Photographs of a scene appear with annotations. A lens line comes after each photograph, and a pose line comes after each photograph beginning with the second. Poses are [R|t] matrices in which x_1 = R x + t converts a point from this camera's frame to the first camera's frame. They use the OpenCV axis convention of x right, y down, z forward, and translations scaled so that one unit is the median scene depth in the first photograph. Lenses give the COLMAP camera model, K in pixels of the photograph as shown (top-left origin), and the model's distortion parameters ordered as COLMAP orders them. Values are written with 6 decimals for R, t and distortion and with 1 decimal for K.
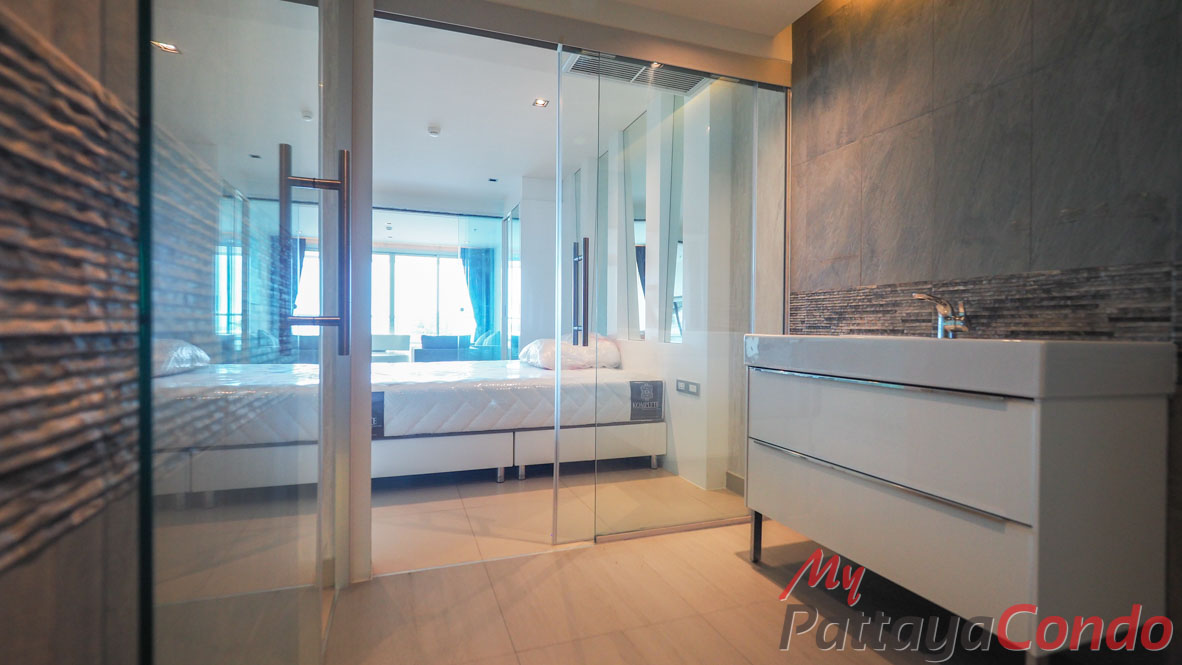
lens RADIAL K [[505.2, 0, 580.6], [0, 505.2, 325.1], [0, 0, 1]] dist [-0.001740, -0.003104]
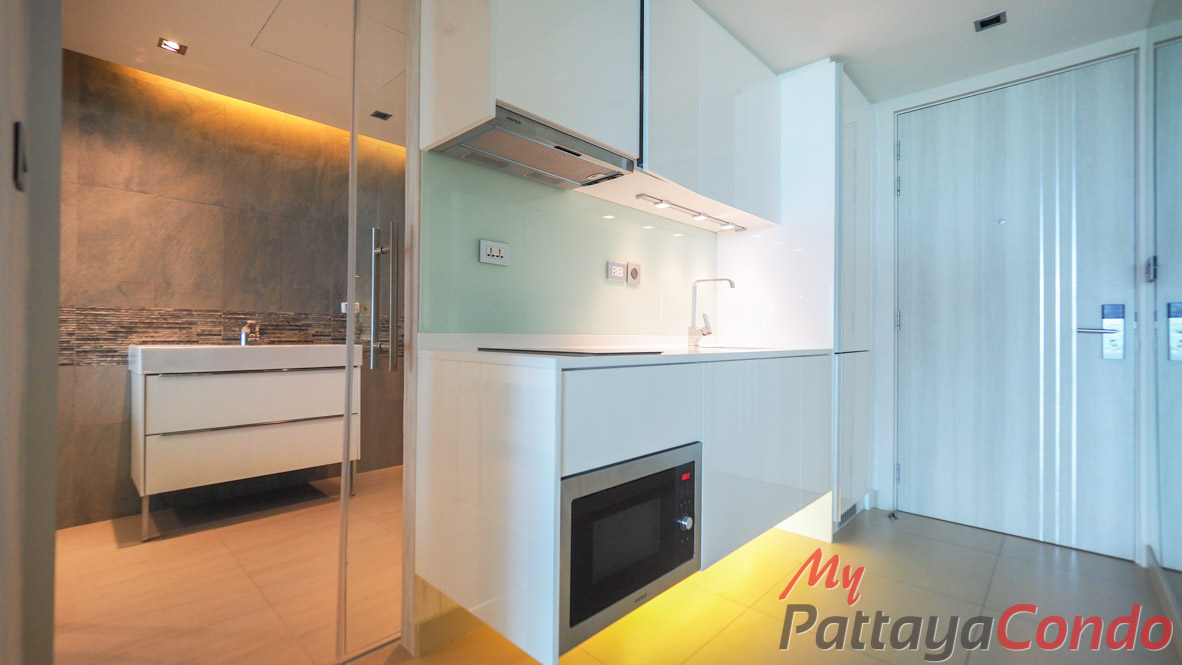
lens RADIAL K [[505.2, 0, 589.7], [0, 505.2, 334.5], [0, 0, 1]] dist [-0.001740, -0.003104]
pose [[-0.447397, 0.005691, 0.894317, -1.165189], [-0.002395, 0.999969, -0.007561, -0.000719], [-0.894332, -0.005525, -0.447369, 0.600269]]
